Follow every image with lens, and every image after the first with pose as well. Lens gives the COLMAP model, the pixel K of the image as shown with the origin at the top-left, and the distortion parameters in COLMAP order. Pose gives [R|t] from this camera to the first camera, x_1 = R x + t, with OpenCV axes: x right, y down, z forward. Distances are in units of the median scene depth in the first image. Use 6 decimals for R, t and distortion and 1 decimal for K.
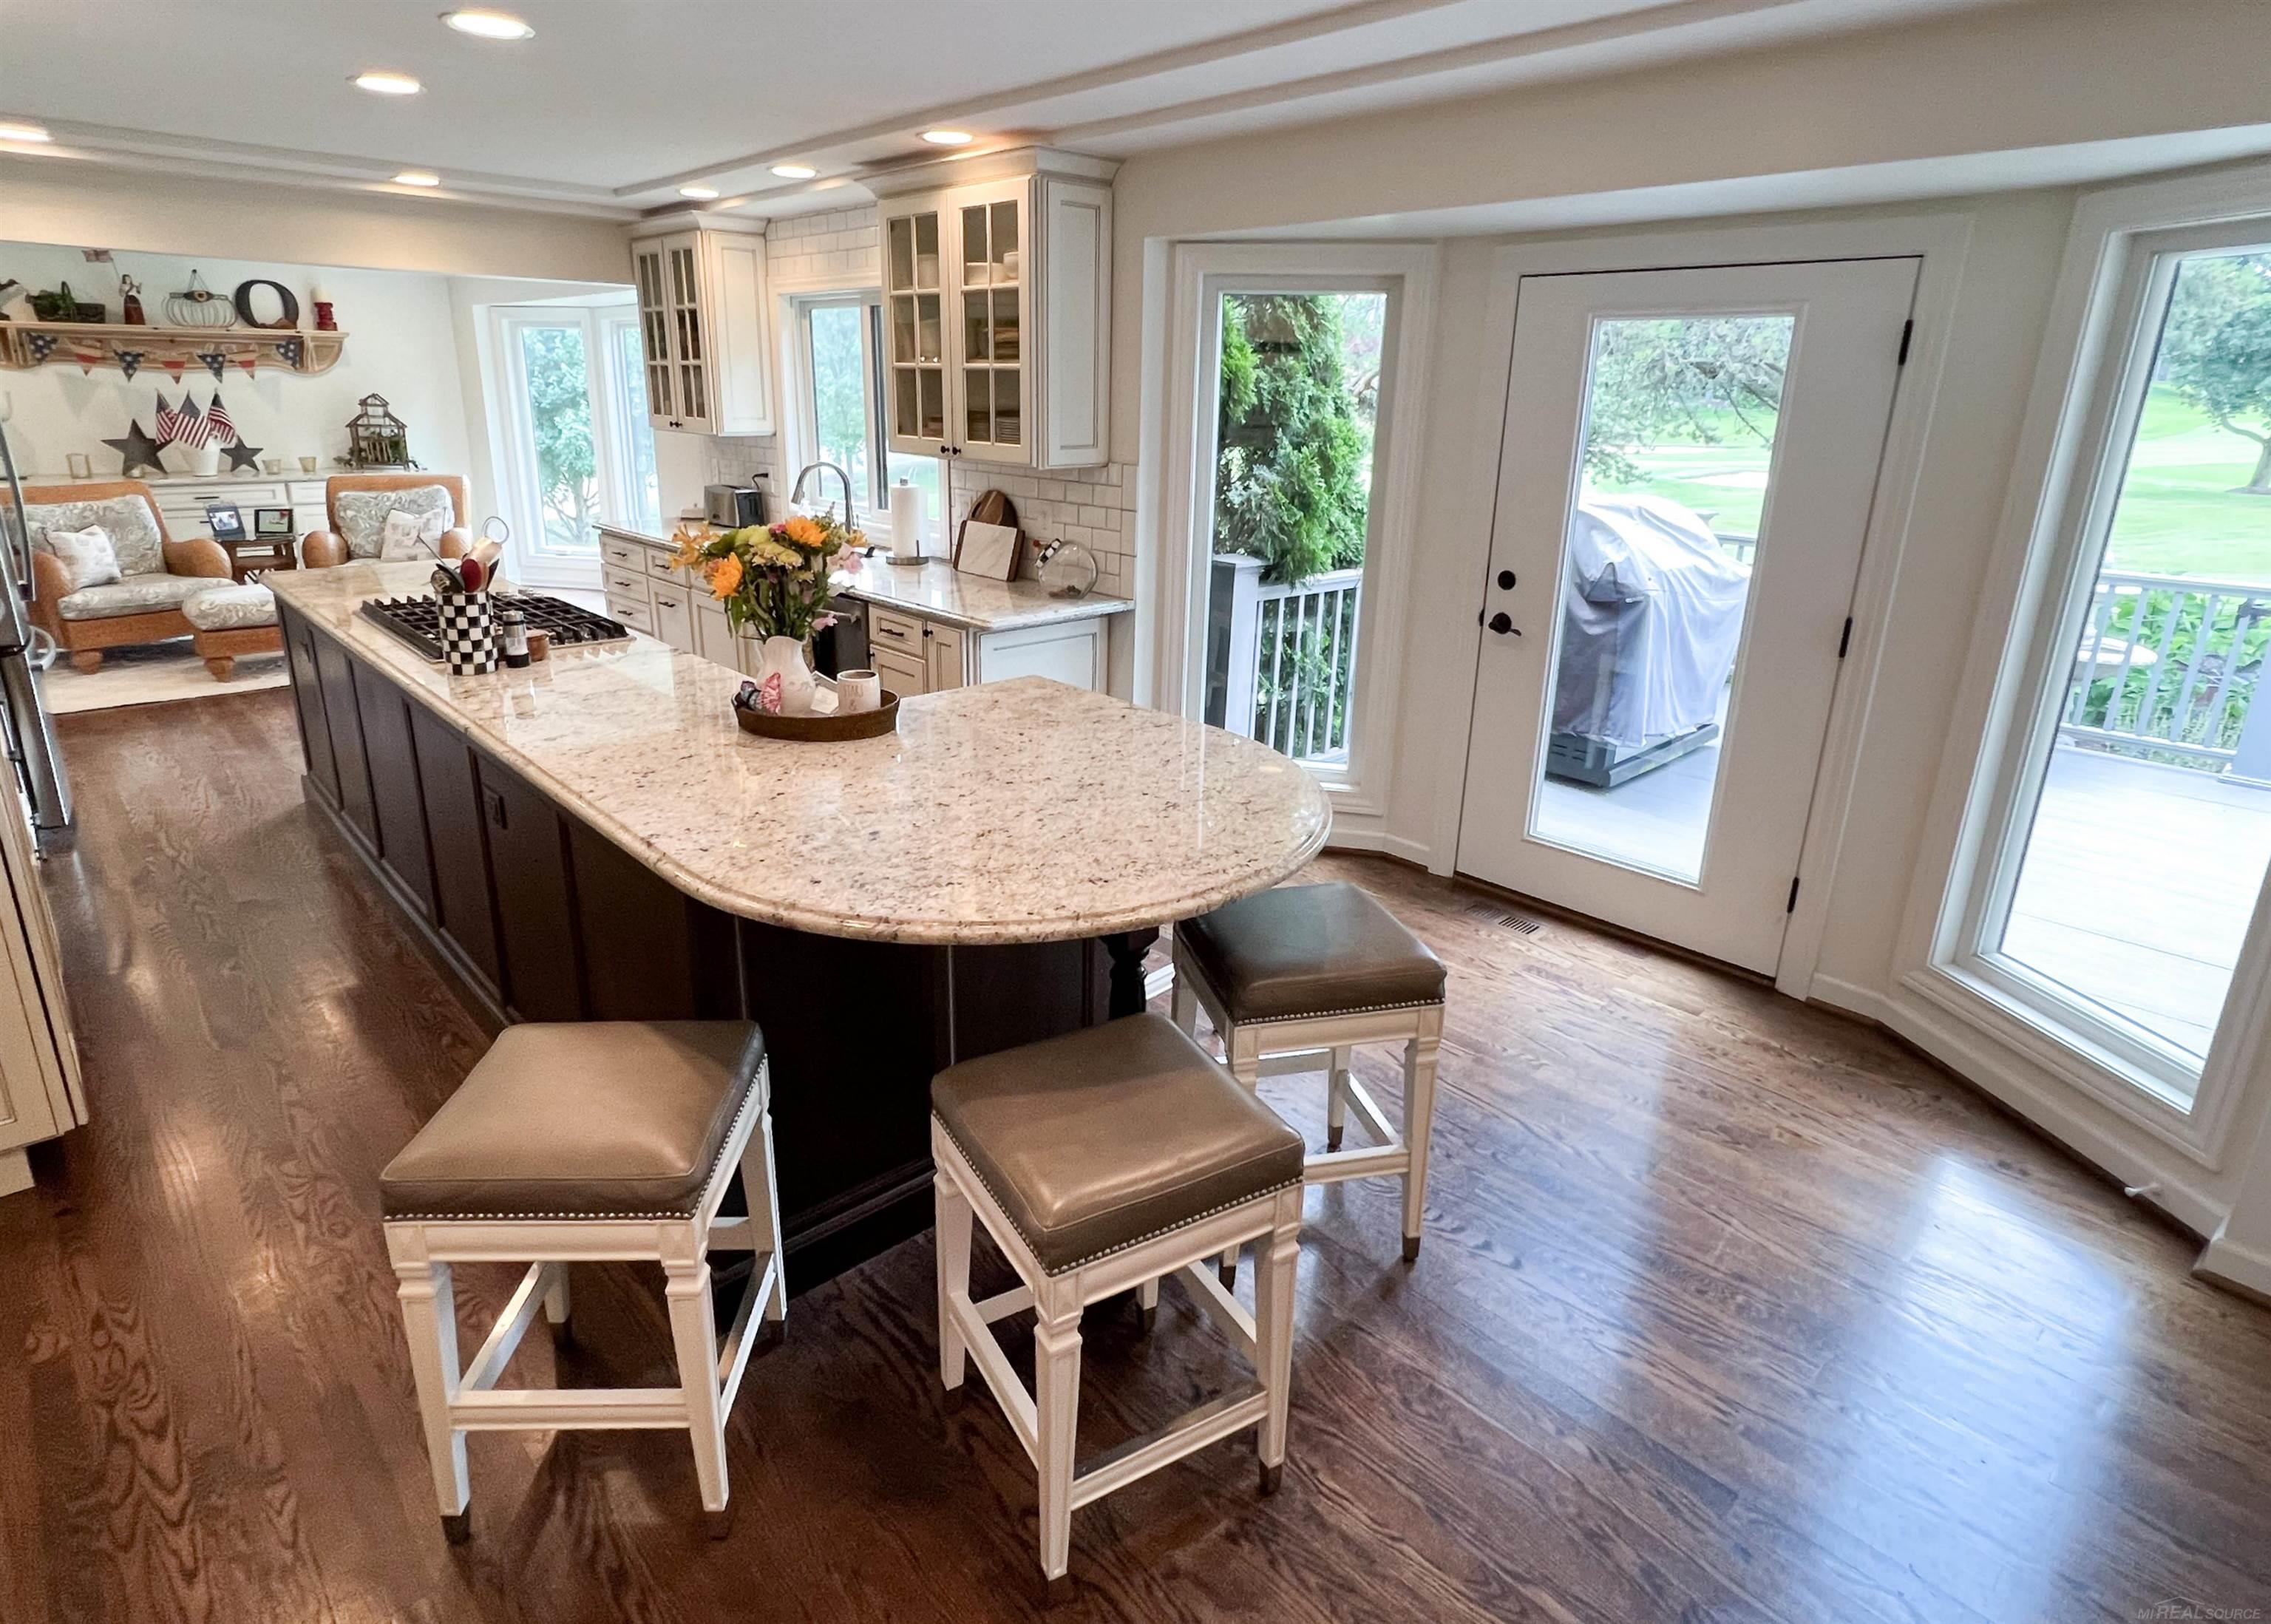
lens RADIAL K [[1202.5, 0, 1118.8], [0, 1202.5, 755.7], [0, 0, 1]] dist [-0.003630, 0.000999]
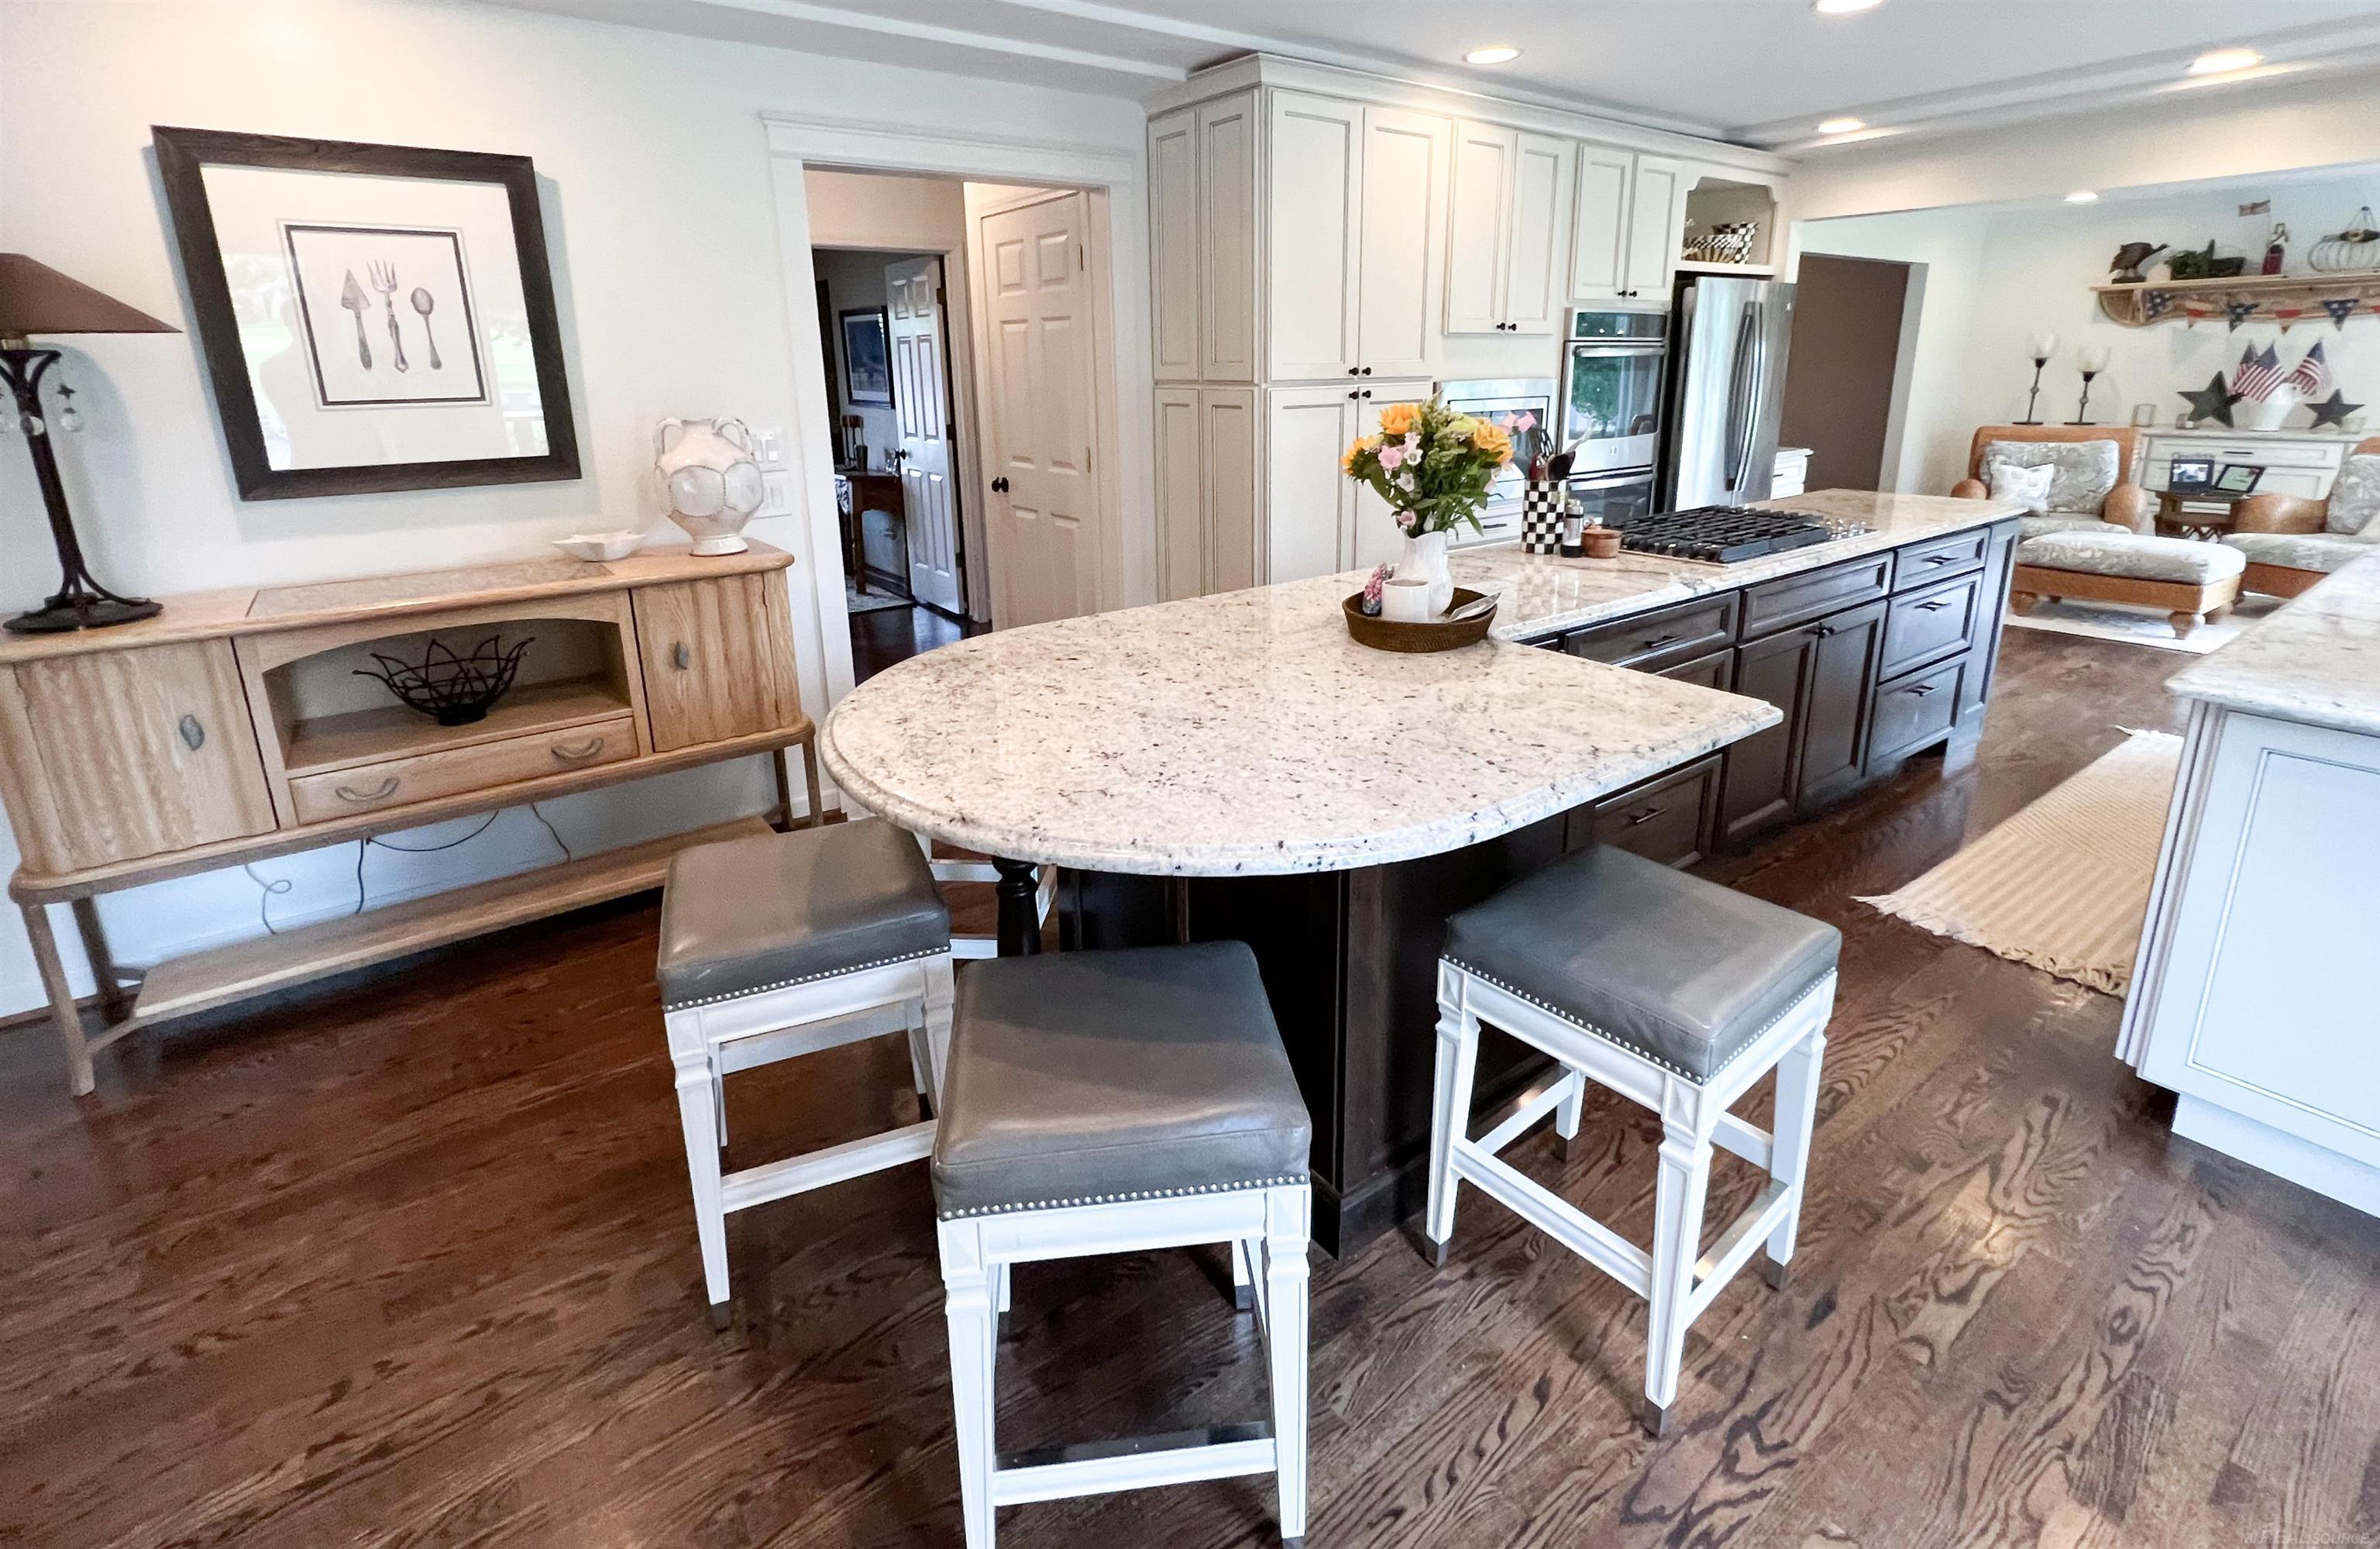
lens RADIAL K [[1074.4, 0, 1184.4], [0, 1074.4, 642.2], [0, 0, 1]] dist [-0.004988, 0.001445]
pose [[-0.120191, 0.230502, -0.965621, 0.205426], [-0.278852, 0.925674, 0.255675, -0.064716], [0.952783, 0.299995, -0.046982, 0.312463]]
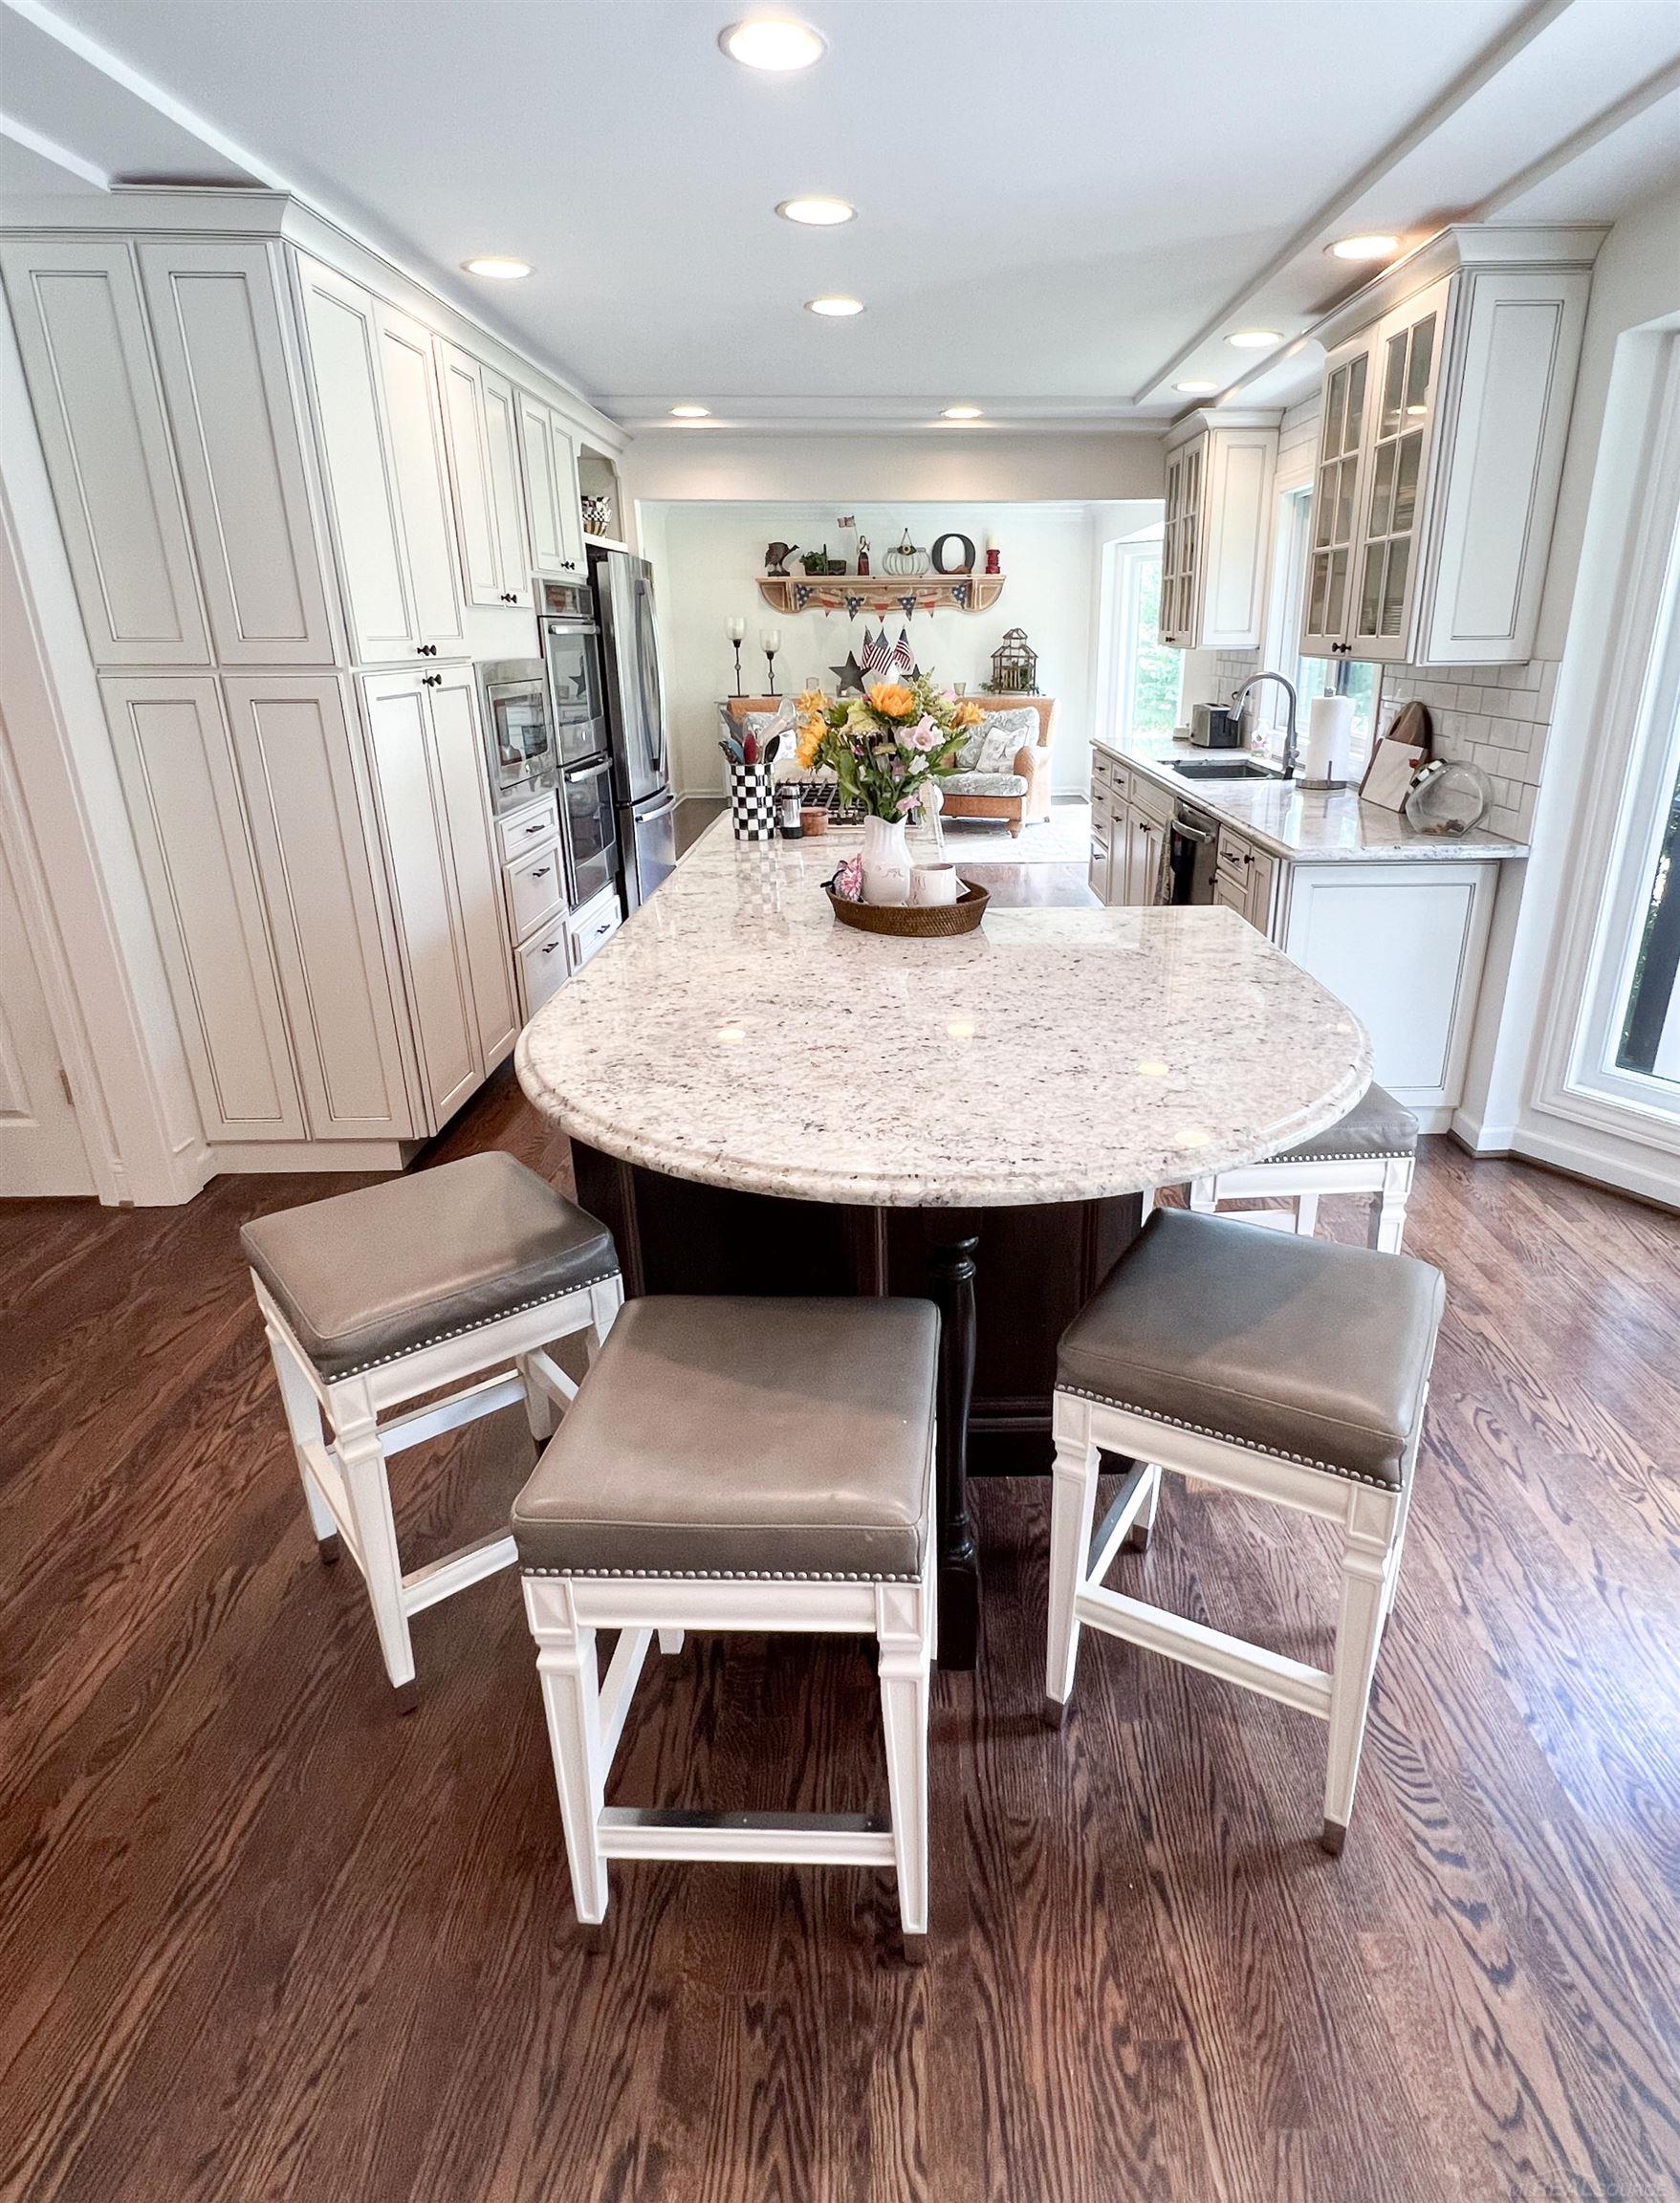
lens RADIAL K [[1162.0, 0, 929.5], [0, 1162.0, 1046.4], [0, 0, 1]] dist [-0.004550, 0.000417]
pose [[0.748891, 0.201013, -0.631472, 0.123229], [-0.176049, 0.978993, 0.102853, -0.008700], [0.638881, 0.034145, 0.768547, 0.118983]]
